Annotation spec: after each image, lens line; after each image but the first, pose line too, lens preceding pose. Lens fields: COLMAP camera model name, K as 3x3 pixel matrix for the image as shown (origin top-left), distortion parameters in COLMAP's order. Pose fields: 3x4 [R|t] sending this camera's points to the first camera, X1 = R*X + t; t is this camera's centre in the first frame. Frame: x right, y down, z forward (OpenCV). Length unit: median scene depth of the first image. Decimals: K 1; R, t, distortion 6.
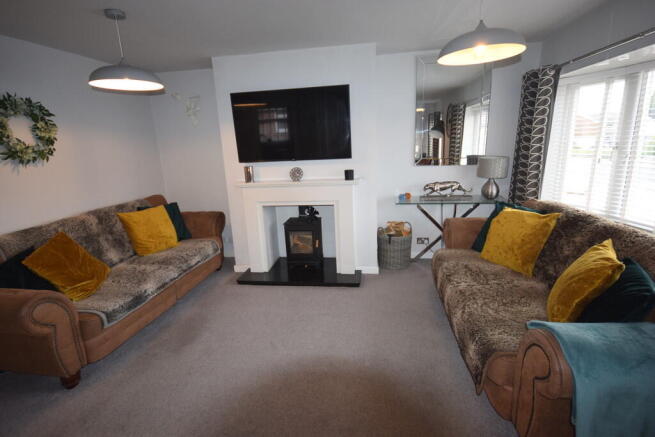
lens RADIAL K [[315.3, 0, 327.5], [0, 315.3, 218.5], [0, 0, 1]] dist [0.002559, 0.000451]
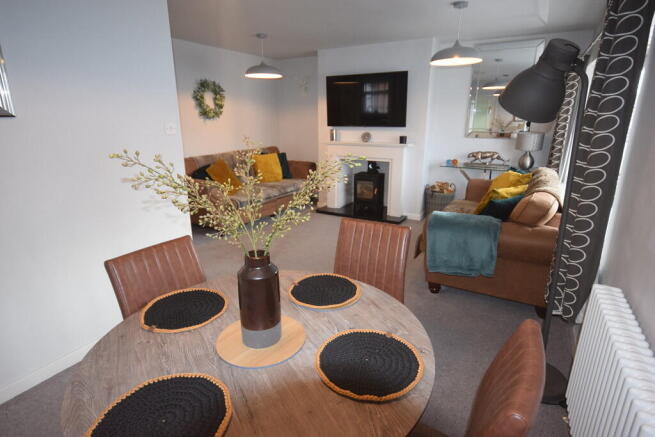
lens RADIAL K [[346.7, 0, 327.5], [0, 346.7, 218.5], [0, 0, 1]] dist [-0.000773, 0.000621]
pose [[0.931608, 0.142073, -0.334548, 0.293676], [-0.123377, 0.989399, 0.076604, 0.110489], [0.341884, -0.030089, 0.939260, -0.459963]]
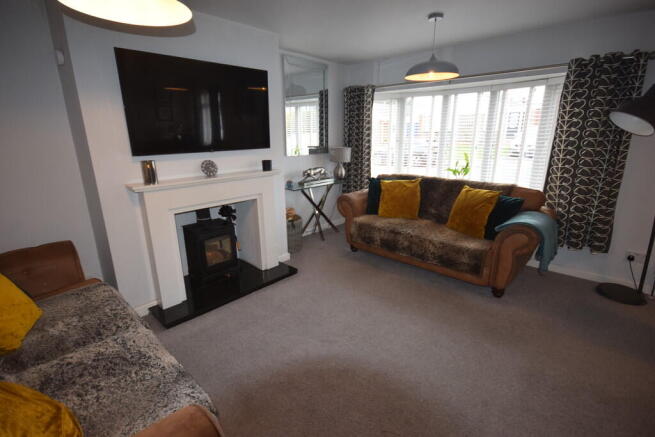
lens RADIAL K [[315.3, 0, 327.5], [0, 315.3, 218.5], [0, 0, 1]] dist [0.002559, 0.000451]
pose [[0.569187, -0.182740, 0.801643, -0.606763], [0.173879, 0.979690, 0.099868, -0.041233], [-0.803612, 0.082546, 0.589402, 0.281851]]
